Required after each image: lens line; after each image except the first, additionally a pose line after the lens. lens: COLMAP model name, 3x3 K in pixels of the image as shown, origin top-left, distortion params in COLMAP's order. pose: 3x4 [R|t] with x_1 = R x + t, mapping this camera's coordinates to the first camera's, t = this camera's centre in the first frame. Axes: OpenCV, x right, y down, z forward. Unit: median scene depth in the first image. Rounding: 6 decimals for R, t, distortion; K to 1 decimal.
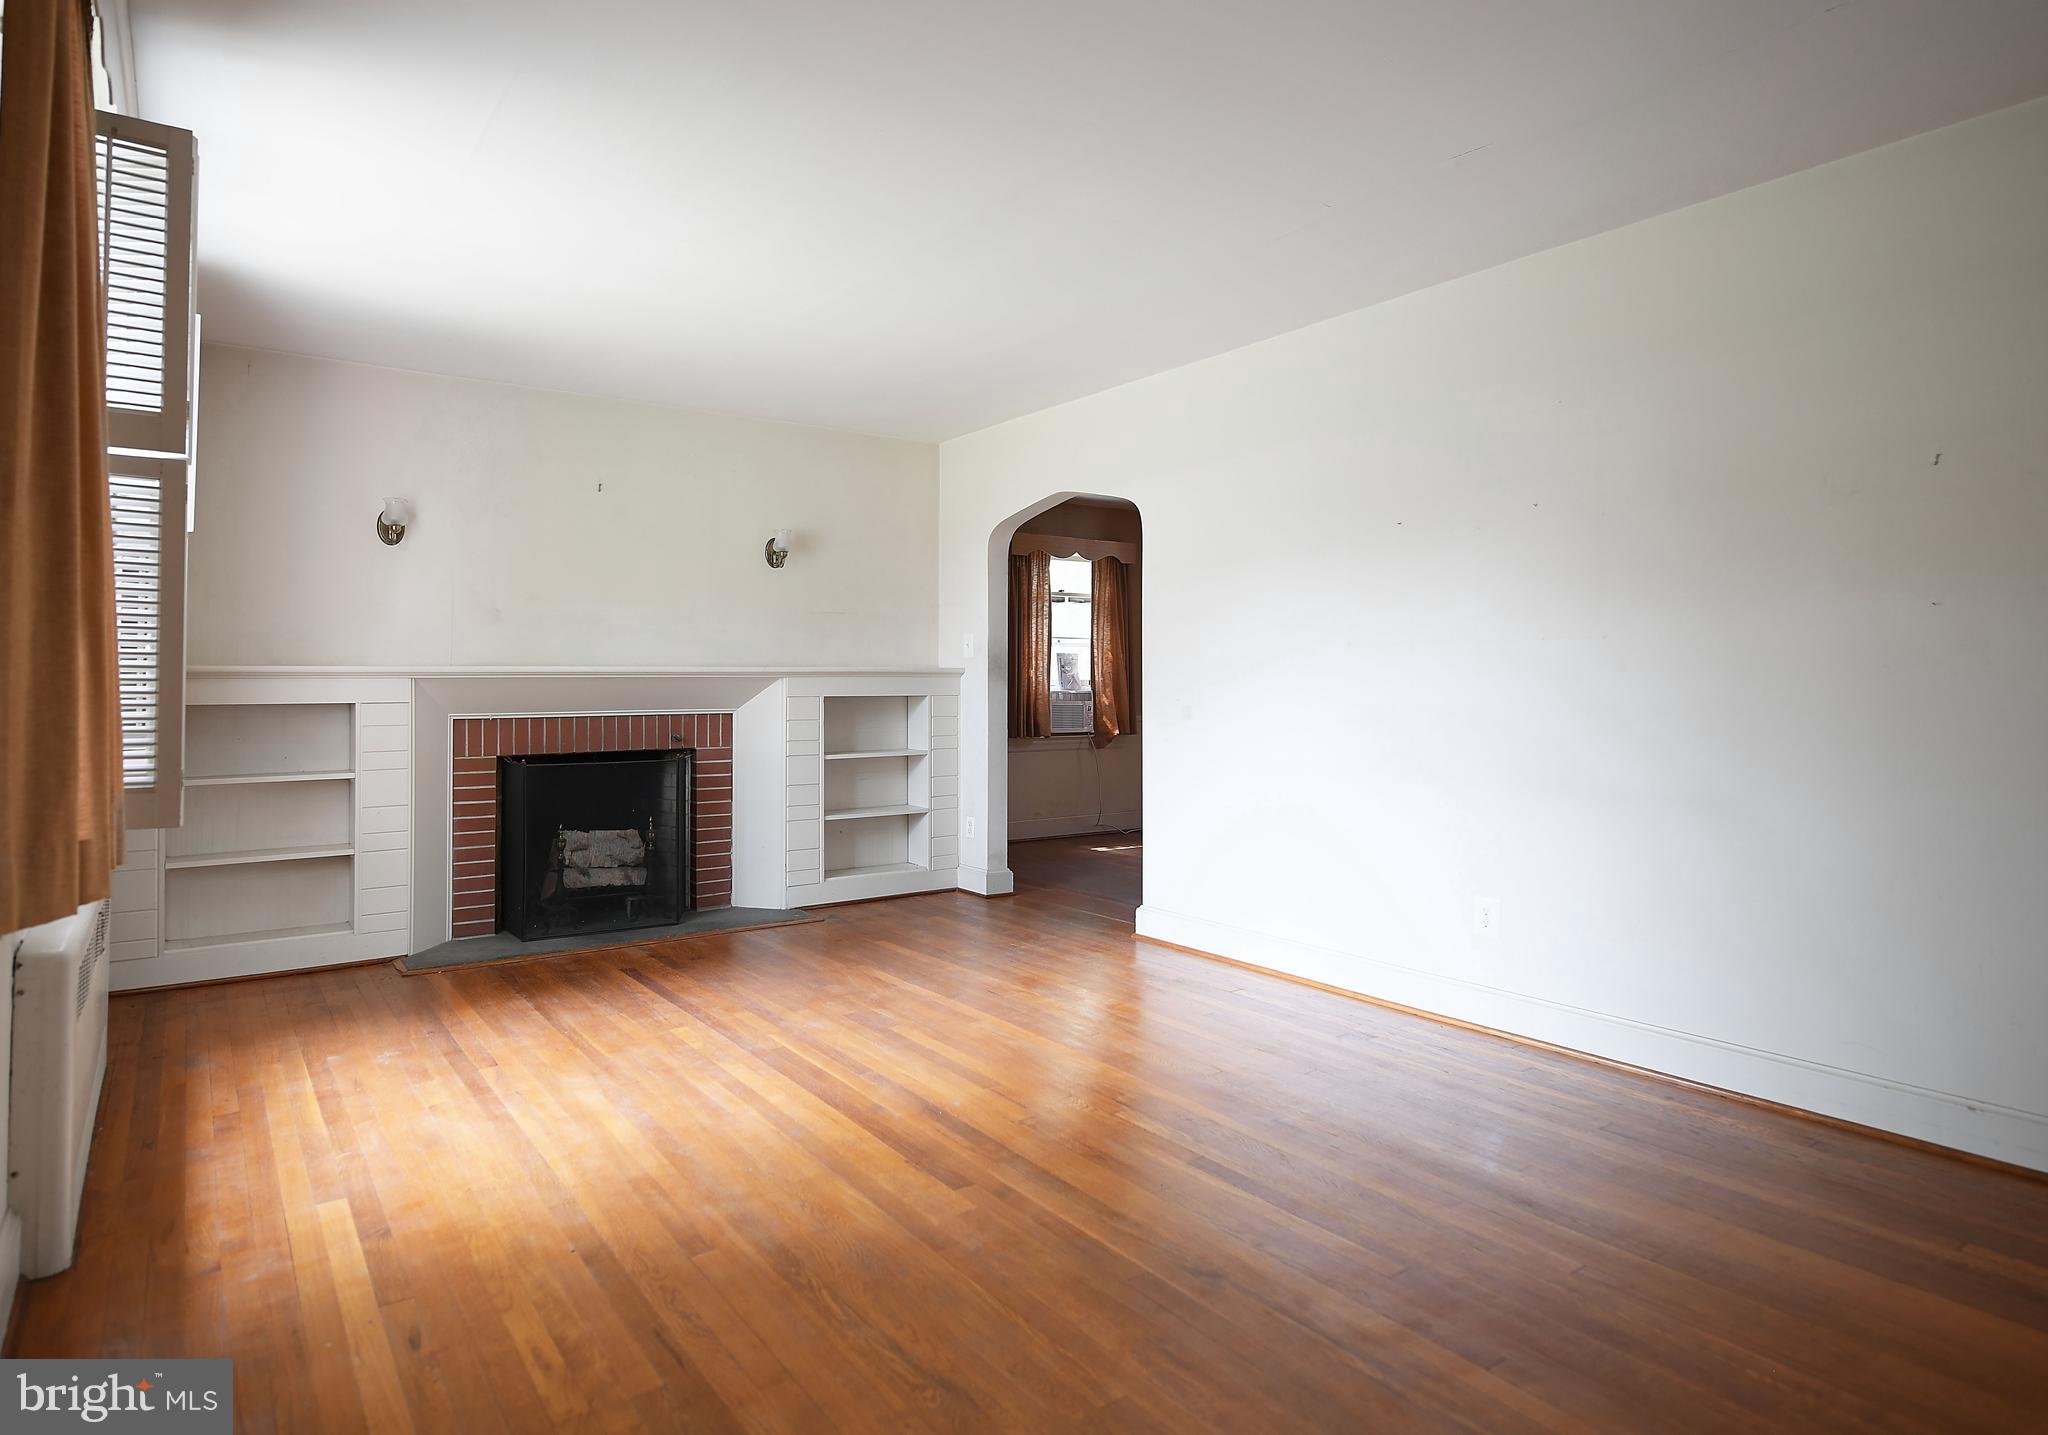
lens RADIAL K [[1156.9, 0, 1023.0], [0, 1156.9, 717.1], [0, 0, 1]] dist [-0.004650, -0.001282]
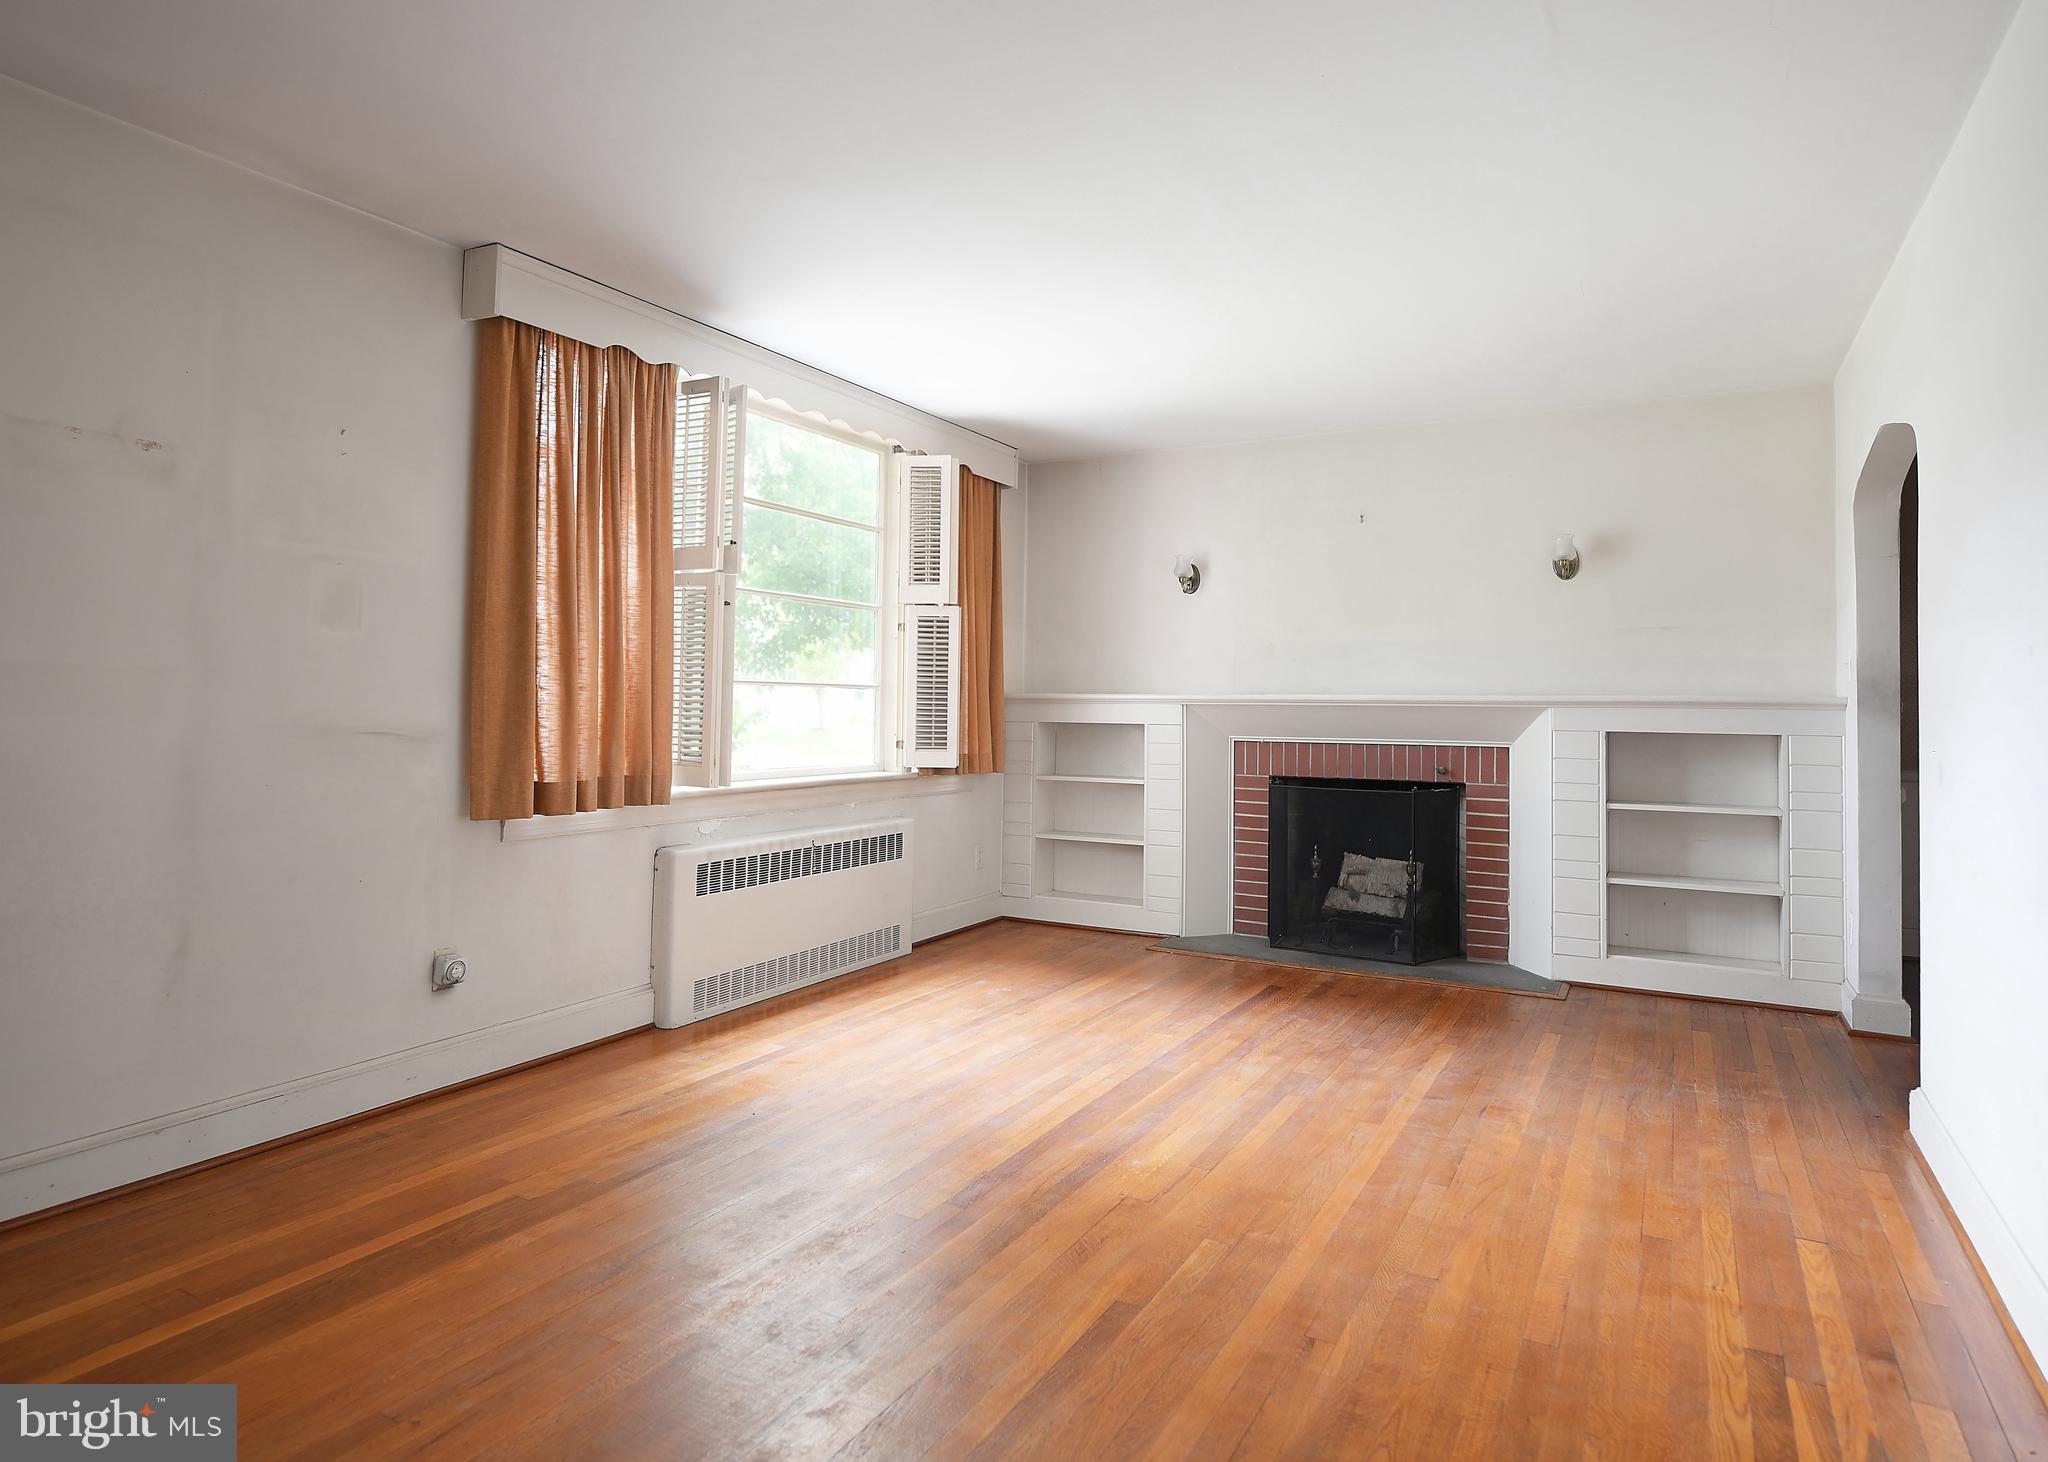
lens RADIAL K [[1178.8, 0, 1025.0], [0, 1178.8, 717.9], [0, 0, 1]] dist [-0.008318, -0.000416]
pose [[0.423934, 0.017914, -0.905516, 0.440124], [-0.041331, 0.999145, 0.000416, -0.011567], [0.904749, 0.037249, 0.424313, 0.292892]]
